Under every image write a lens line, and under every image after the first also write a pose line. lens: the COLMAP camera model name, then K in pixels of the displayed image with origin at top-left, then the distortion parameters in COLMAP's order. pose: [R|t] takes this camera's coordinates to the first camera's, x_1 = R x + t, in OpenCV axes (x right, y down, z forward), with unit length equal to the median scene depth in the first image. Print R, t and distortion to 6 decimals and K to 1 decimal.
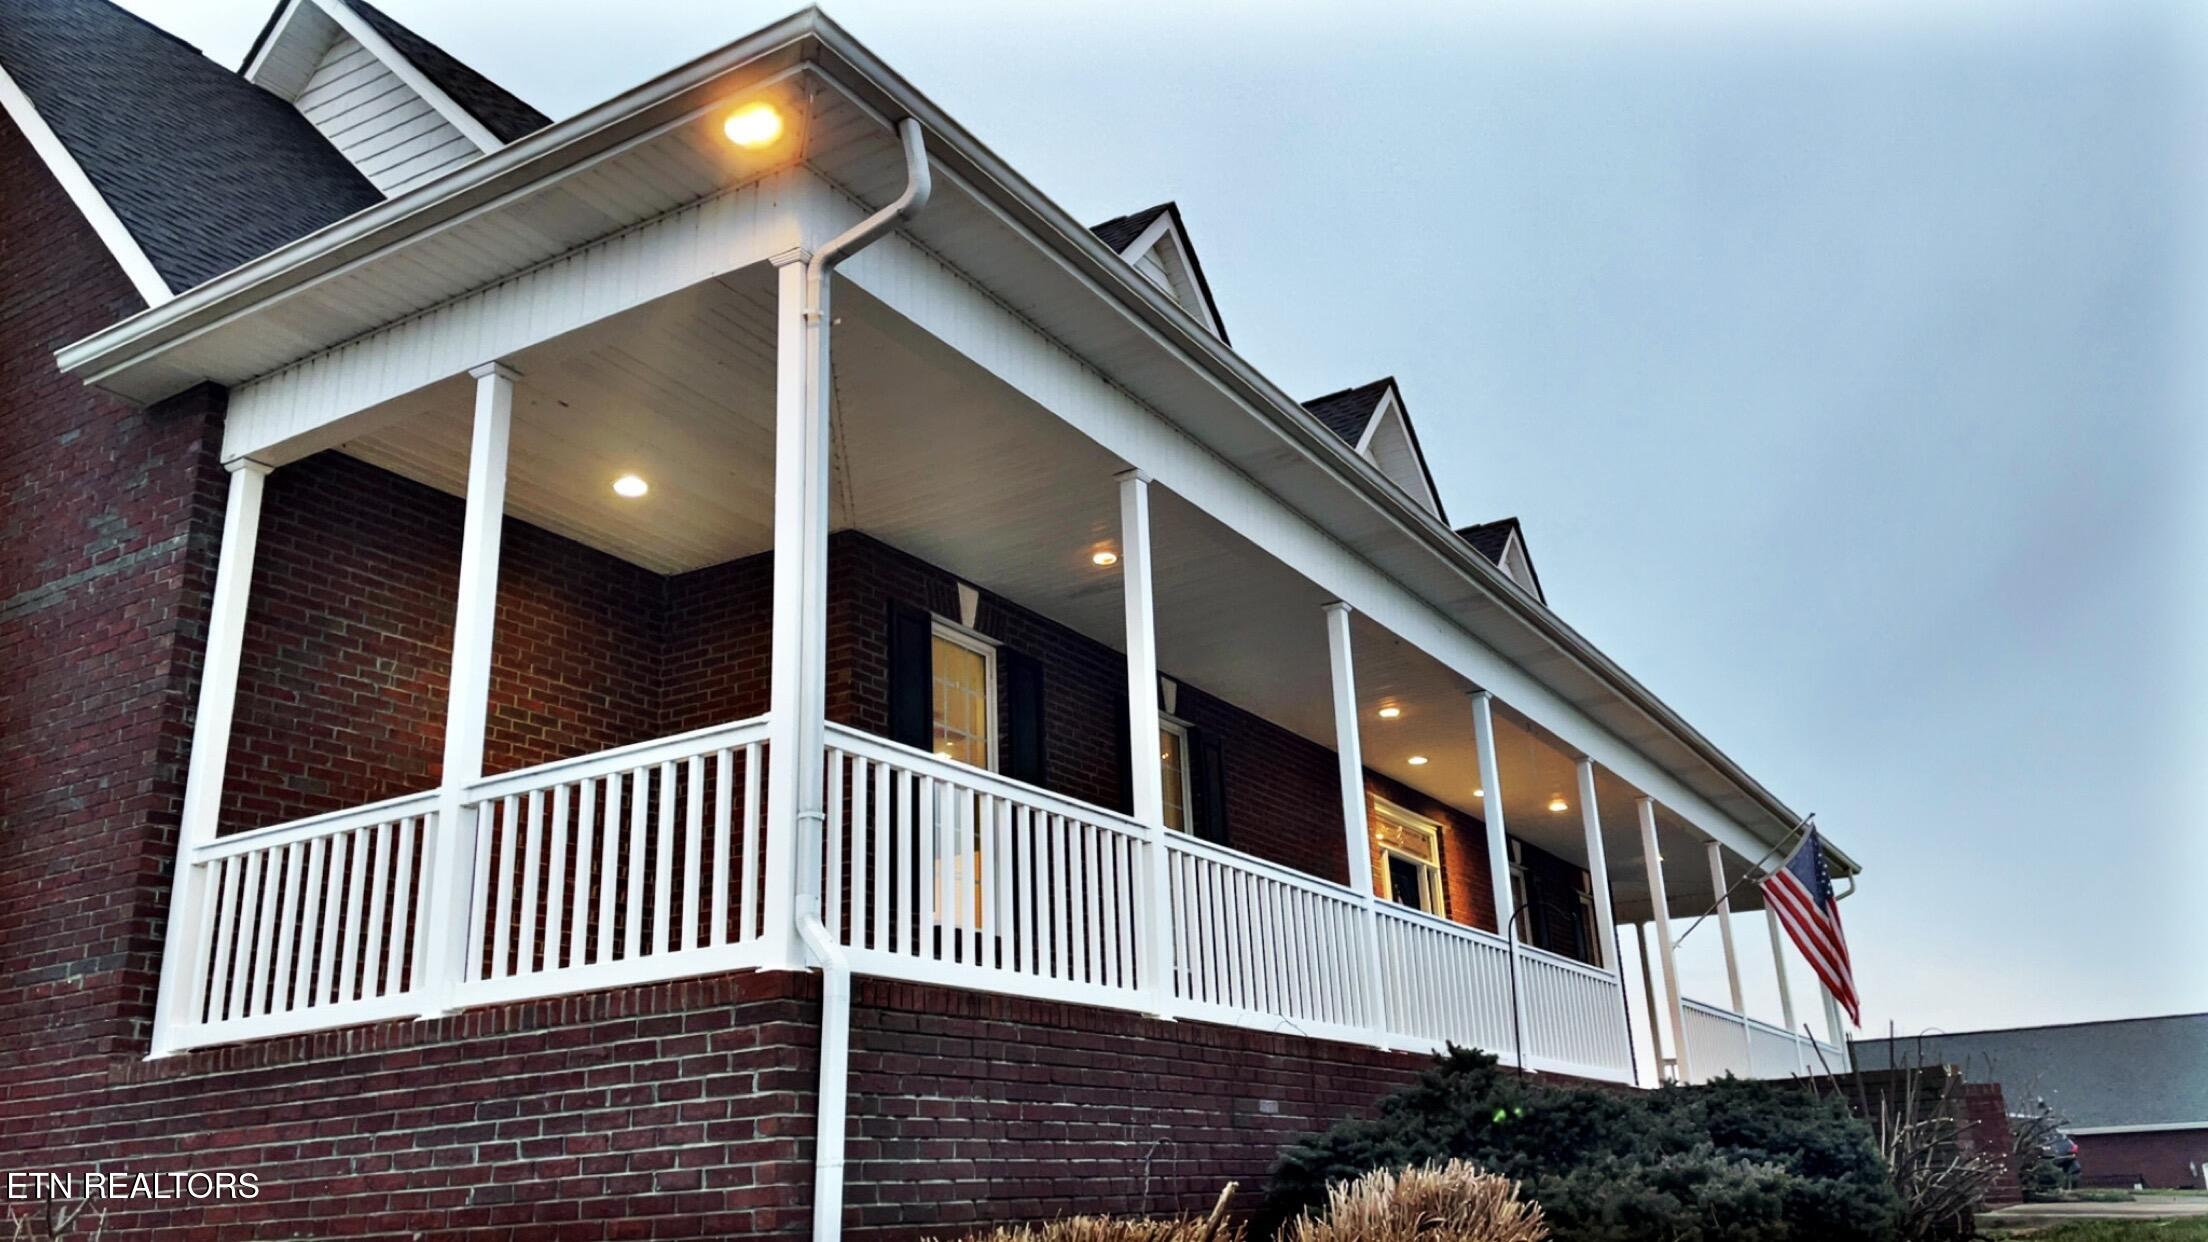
lens RADIAL K [[1724.4, 0, 1104.0], [0, 1724.4, 621.0], [0, 0, 1]] dist [0.119372, -0.142779]
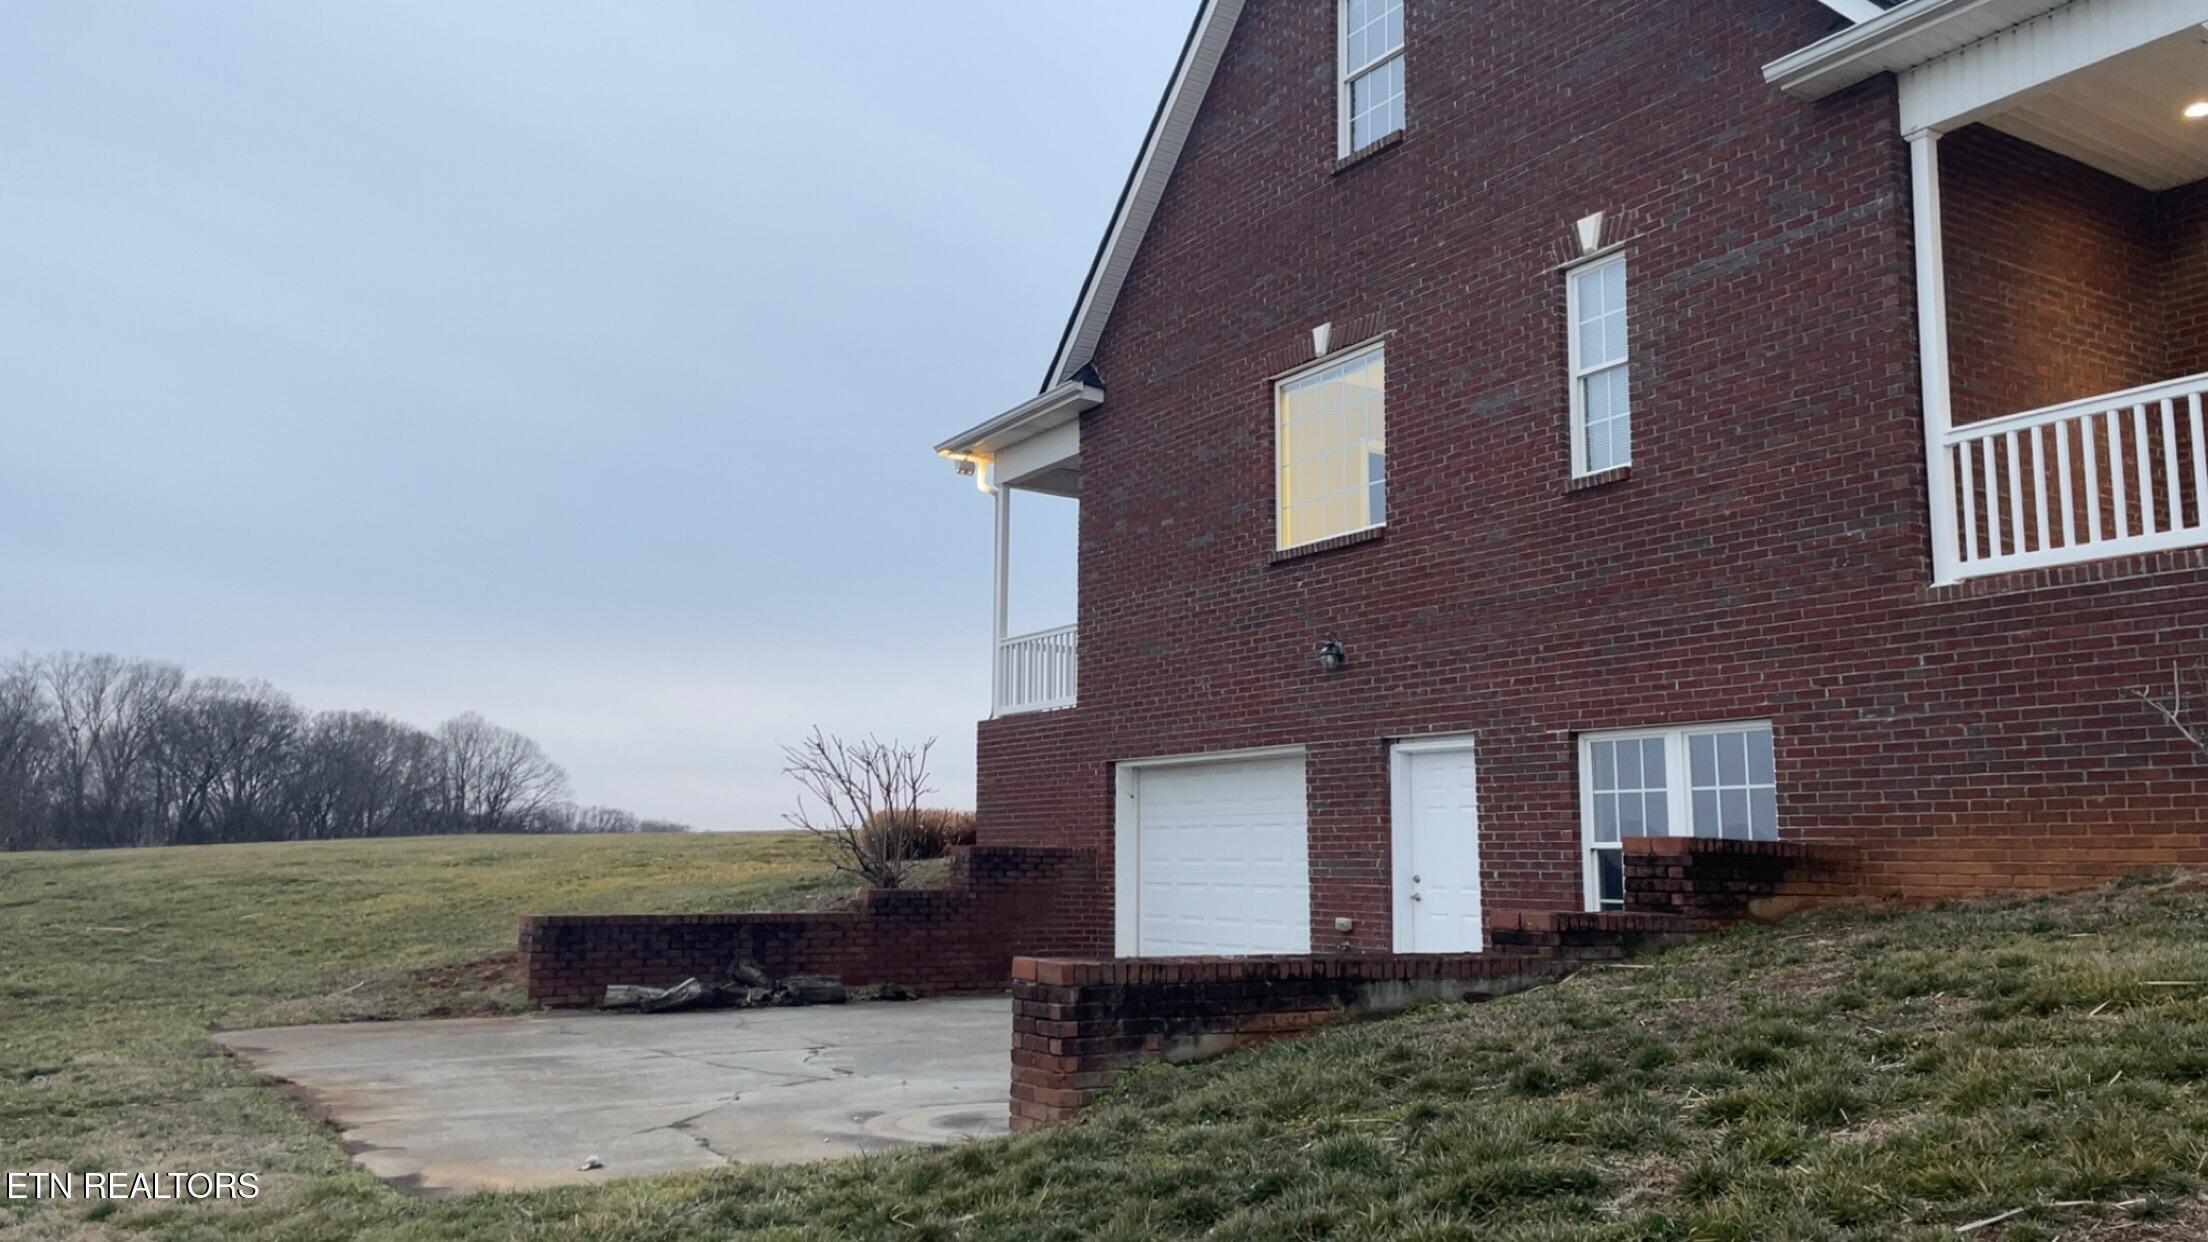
lens RADIAL K [[1724.4, 0, 1104.0], [0, 1724.4, 621.0], [0, 0, 1]] dist [0.119372, -0.142779]
pose [[0.892901, -0.012050, -0.450092, -0.497303], [0.098885, 0.980484, 0.169920, -0.021375], [0.439260, -0.196229, 0.876667, -0.484072]]
